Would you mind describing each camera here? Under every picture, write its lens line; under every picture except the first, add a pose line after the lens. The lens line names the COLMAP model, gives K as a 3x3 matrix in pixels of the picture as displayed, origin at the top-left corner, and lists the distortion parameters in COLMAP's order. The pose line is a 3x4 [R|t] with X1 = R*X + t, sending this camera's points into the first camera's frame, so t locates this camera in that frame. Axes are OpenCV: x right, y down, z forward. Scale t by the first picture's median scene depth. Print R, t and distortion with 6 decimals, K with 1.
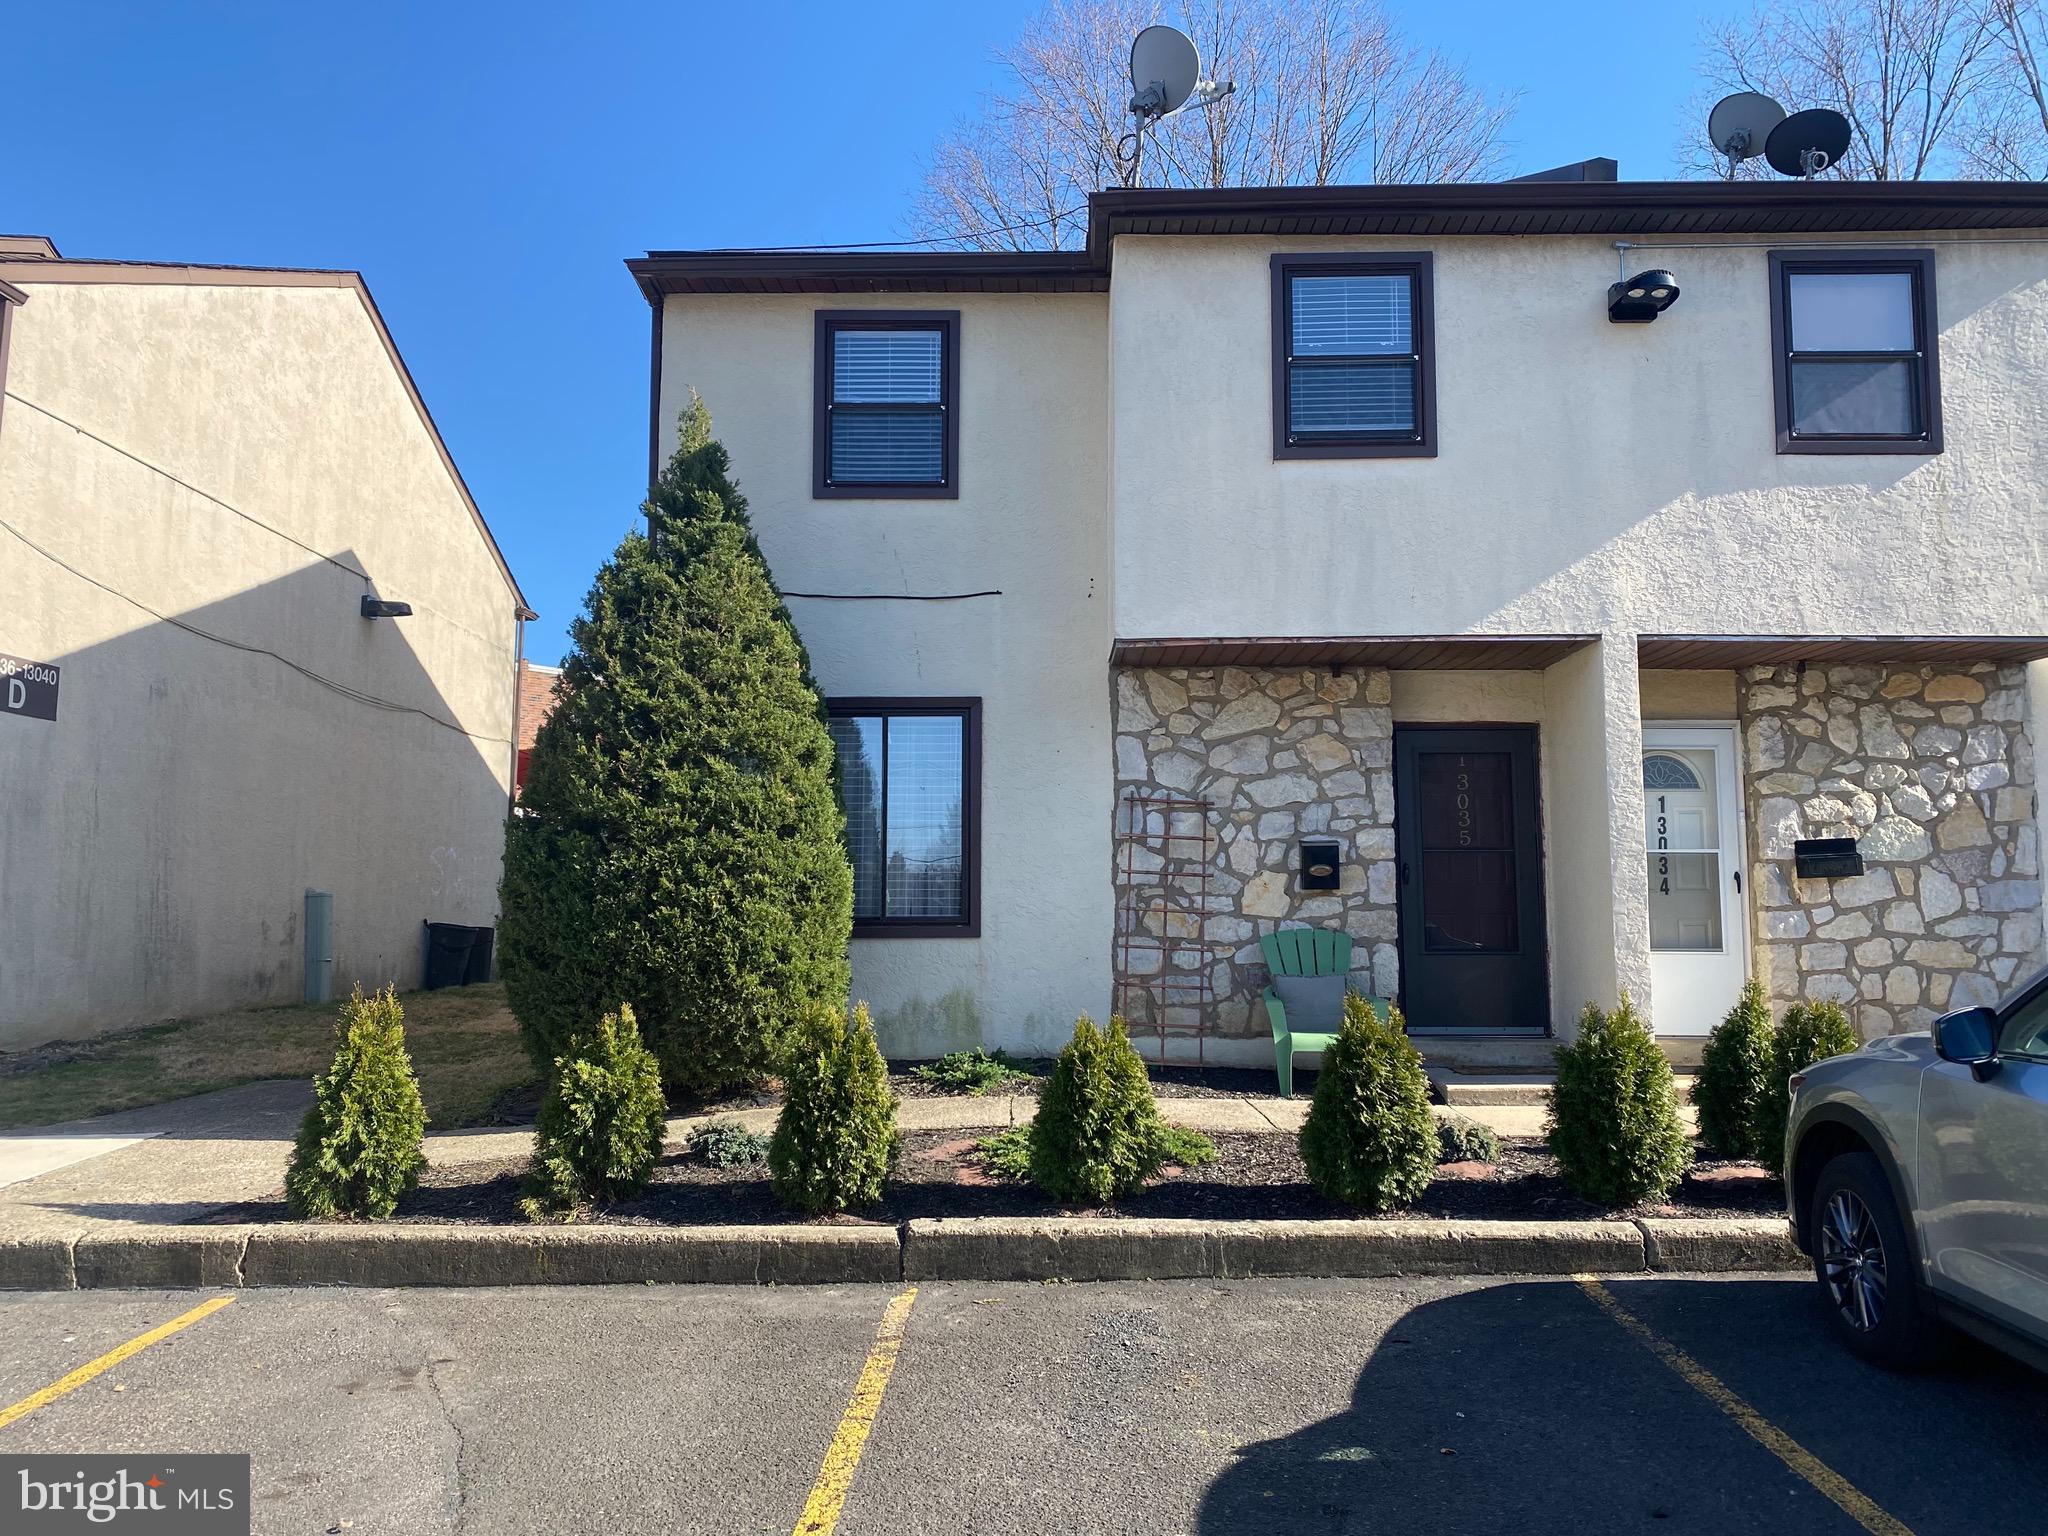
lens RADIAL K [[1561.5, 0, 1029.8], [0, 1561.5, 757.0], [0, 0, 1]] dist [0.109153, -0.186333]
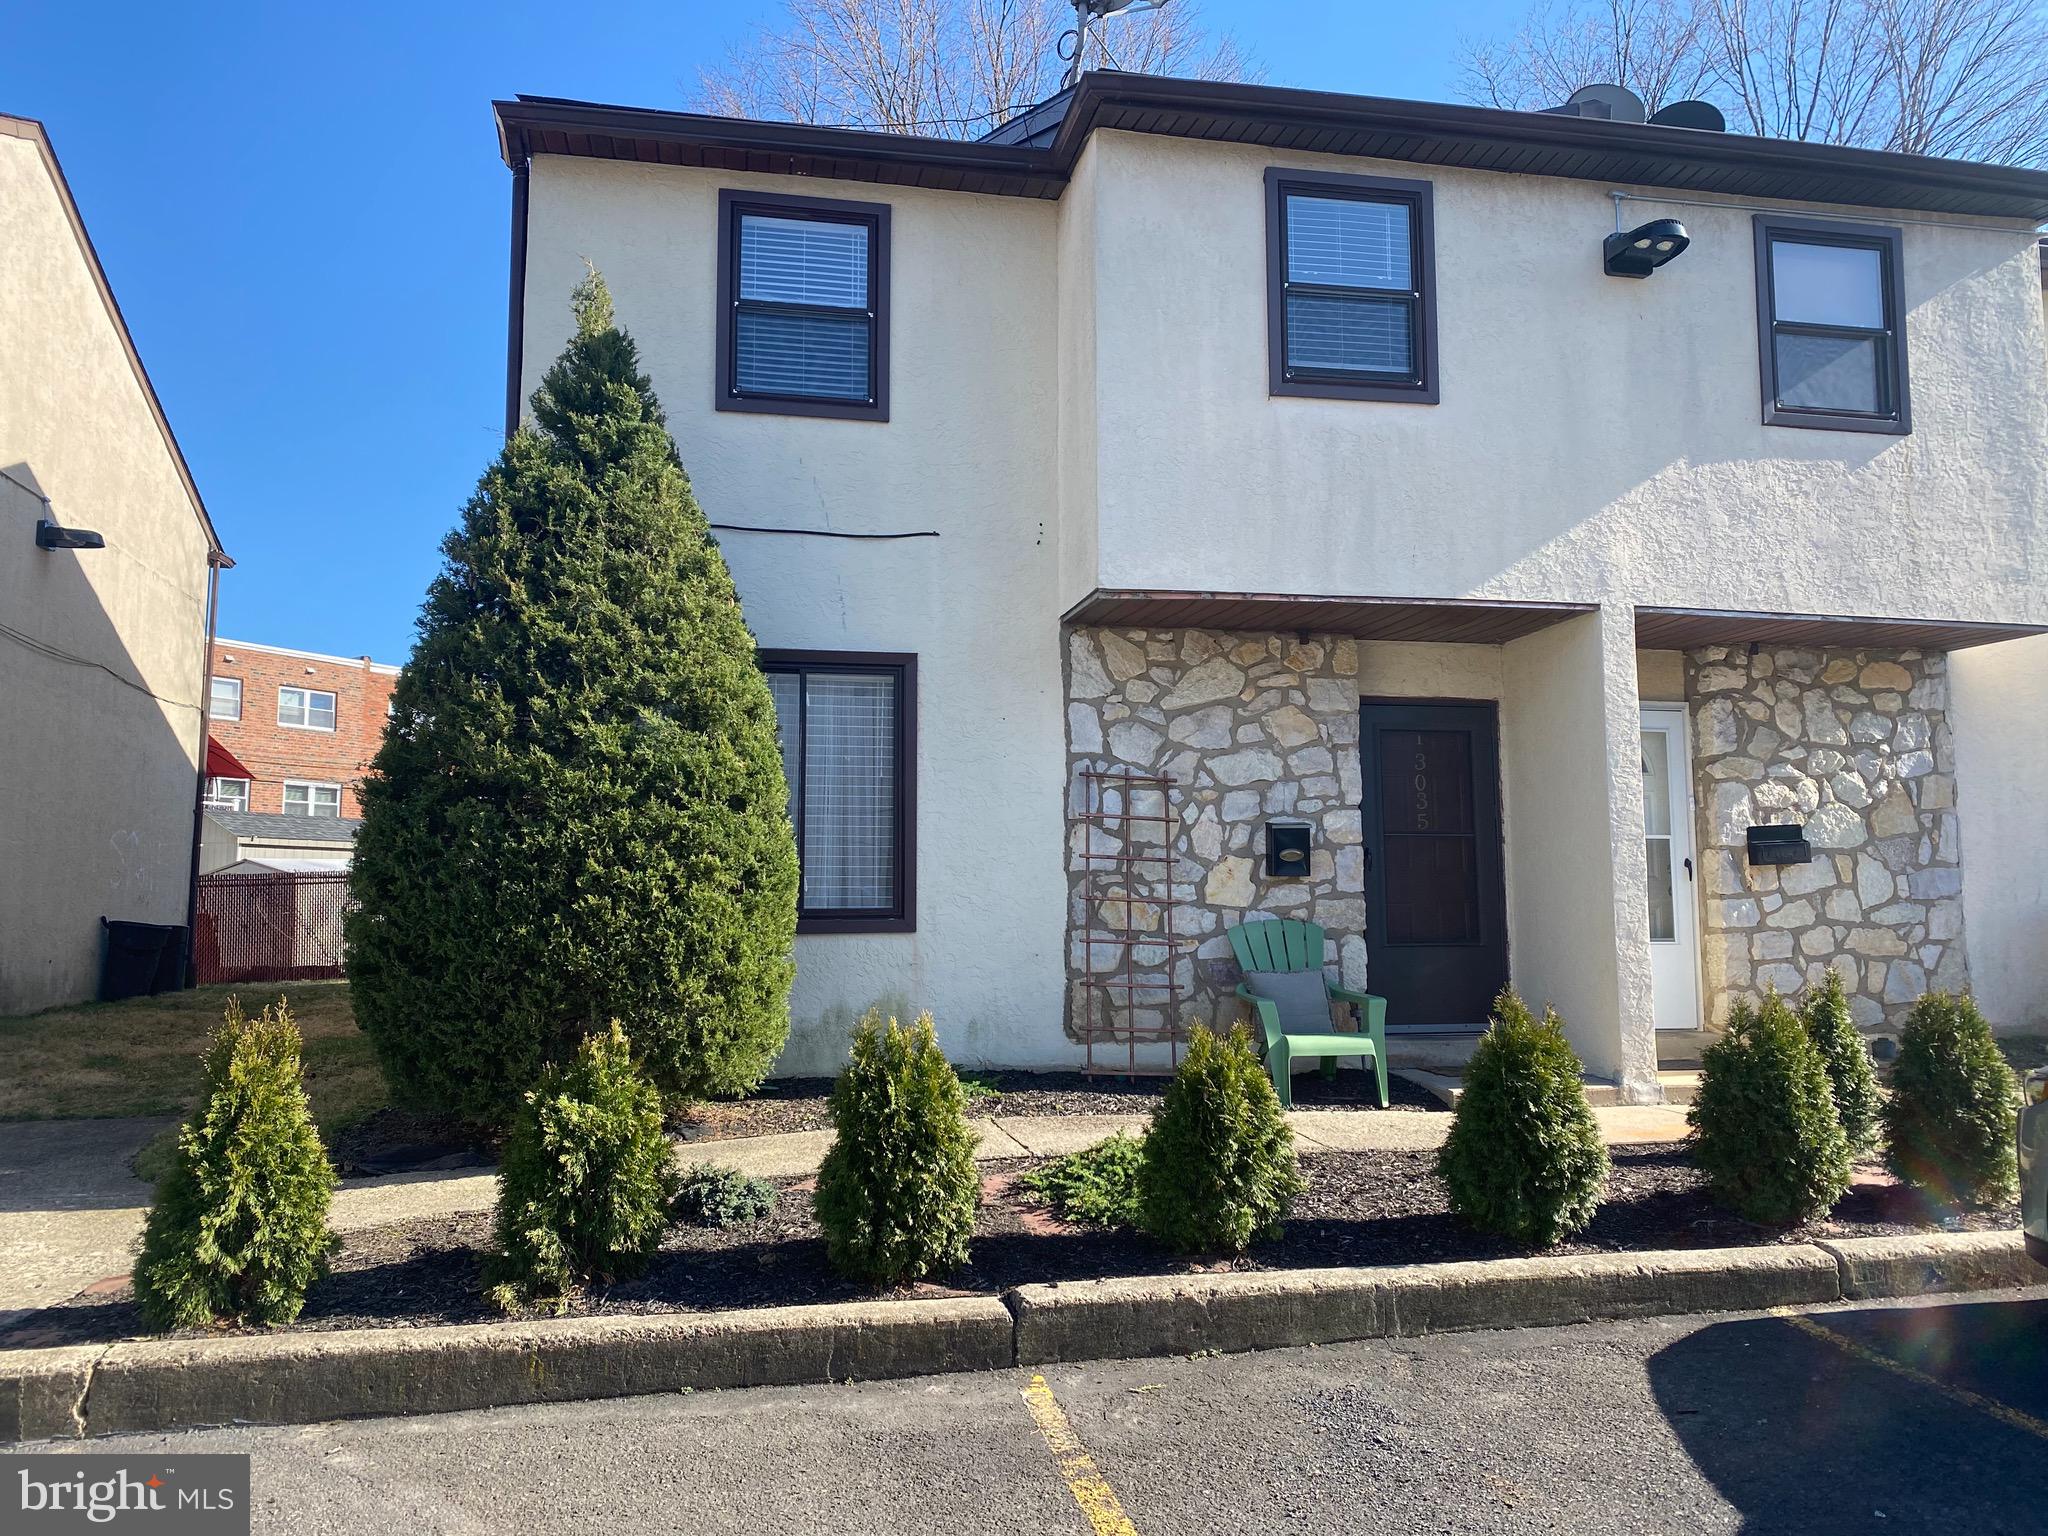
lens RADIAL K [[1547.2, 0, 1021.3], [0, 1547.2, 761.6], [0, 0, 1]] dist [0.070375, -0.082185]
pose [[0.975422, 0.017305, 0.219665, -0.175638], [-0.018133, 0.999834, 0.001752, 0.020383], [-0.219598, -0.005692, 0.975574, 0.167687]]
